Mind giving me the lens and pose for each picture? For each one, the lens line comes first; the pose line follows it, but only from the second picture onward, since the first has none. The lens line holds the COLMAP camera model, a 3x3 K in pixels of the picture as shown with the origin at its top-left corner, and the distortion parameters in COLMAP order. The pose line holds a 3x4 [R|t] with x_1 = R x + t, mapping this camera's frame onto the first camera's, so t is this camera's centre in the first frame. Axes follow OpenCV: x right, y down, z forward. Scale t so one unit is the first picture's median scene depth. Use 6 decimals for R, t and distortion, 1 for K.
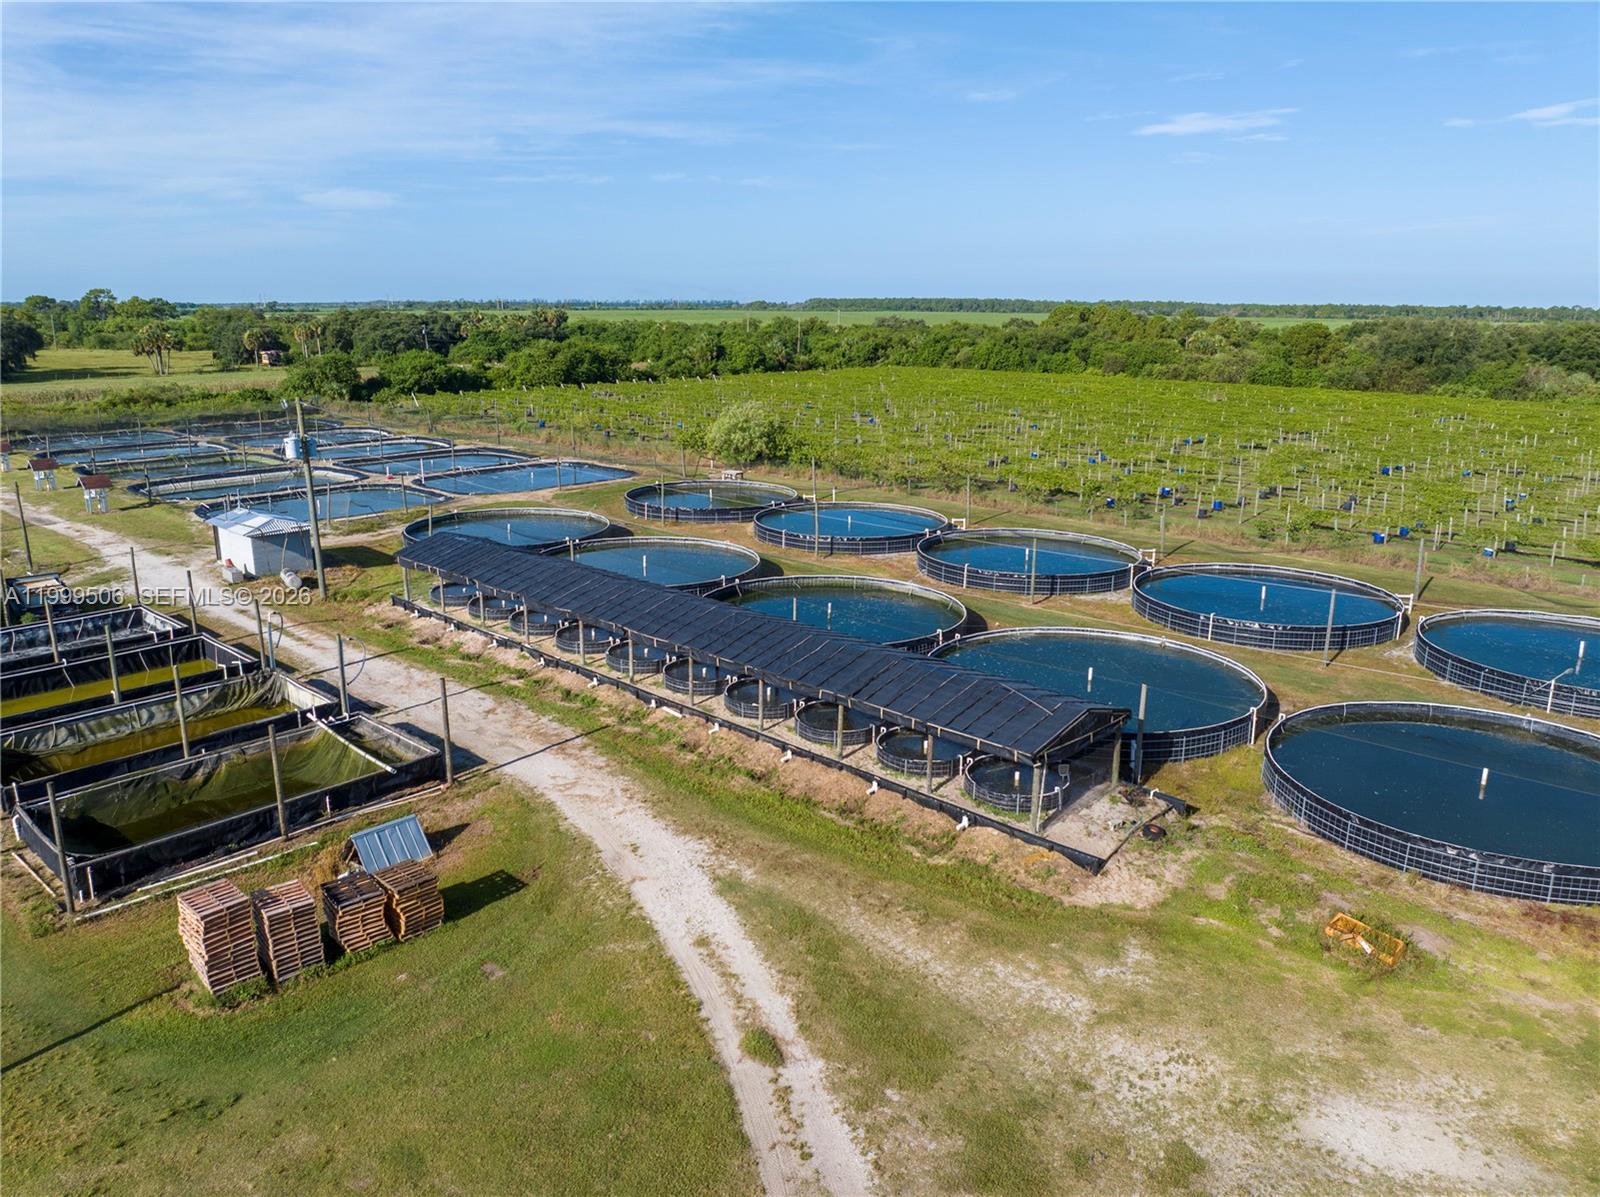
lens RADIAL K [[1119.0, 0, 800.0], [0, 1119.0, 598.5], [0, 0, 1]] dist [-0.039285, 0.004439]
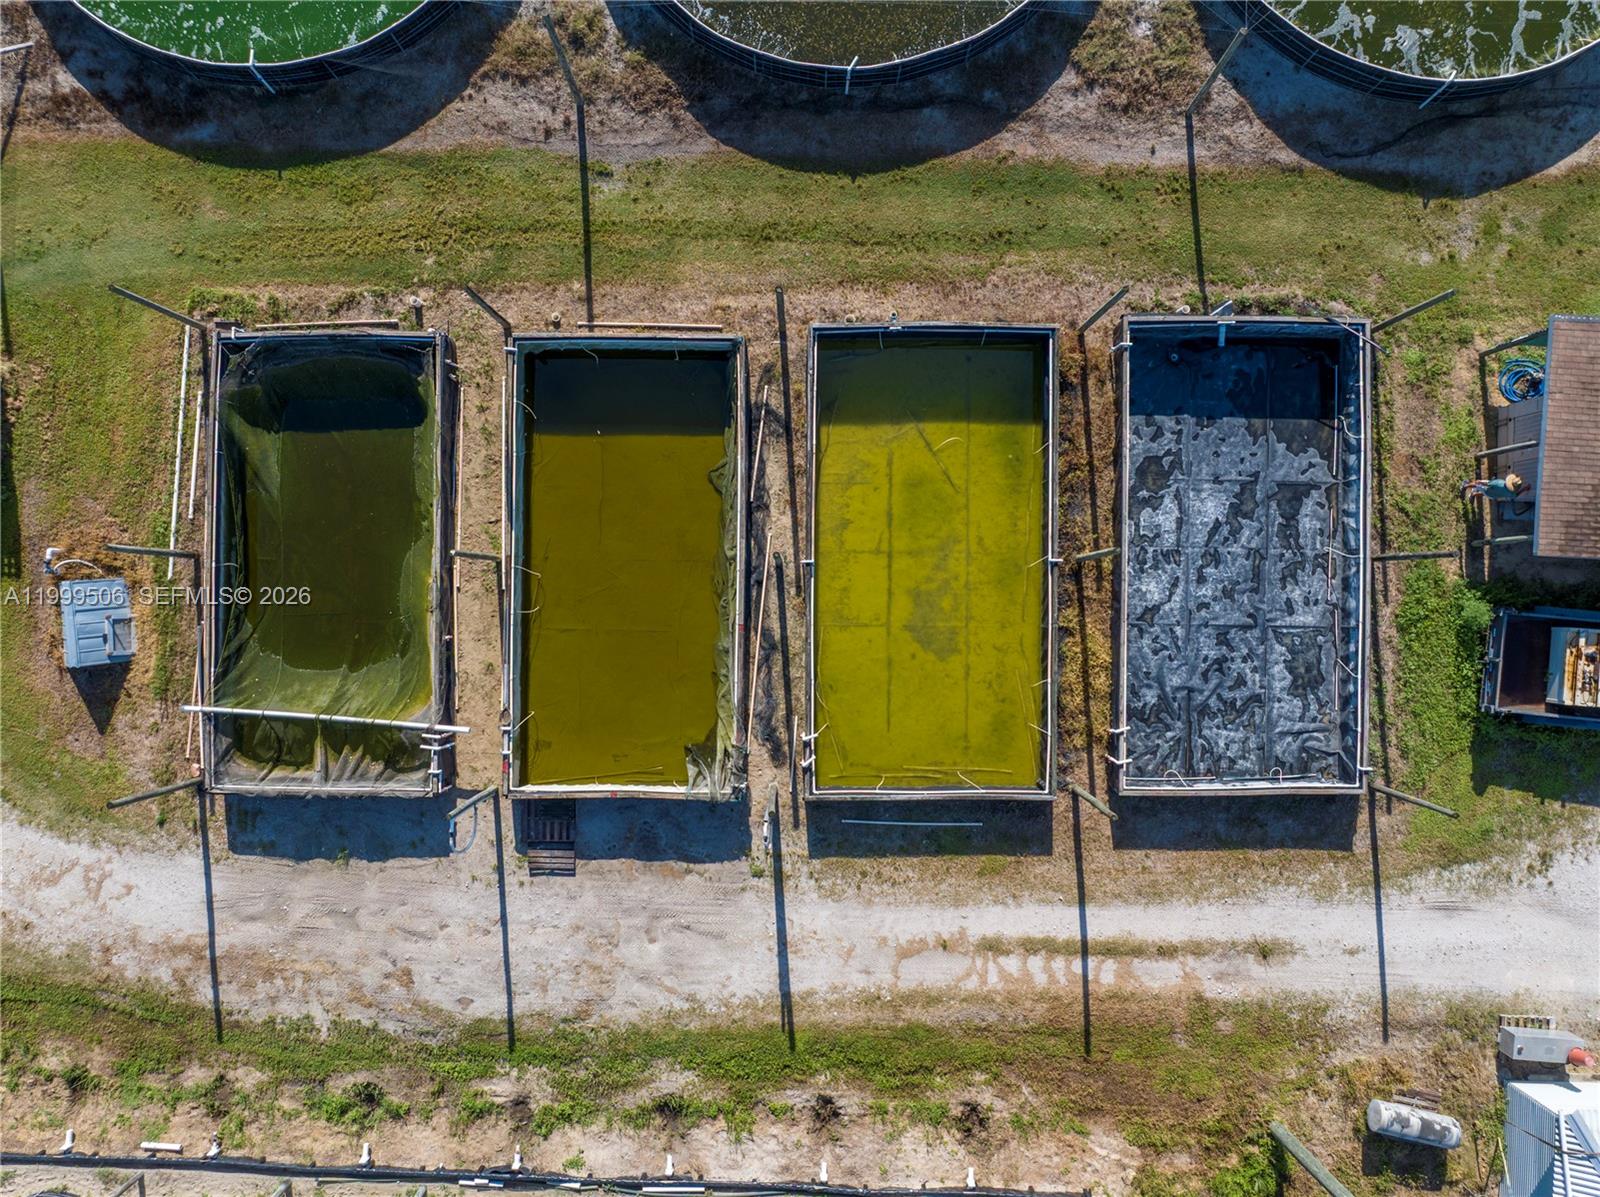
lens RADIAL K [[1119.0, 0, 800.0], [0, 1119.0, 598.5], [0, 0, 1]] dist [-0.039285, 0.004439]
pose [[-0.746687, 0.665130, 0.007802, -0.698291], [-0.158364, -0.189150, 0.969094, -0.594438], [0.646049, 0.722374, 0.246569, 0.980164]]
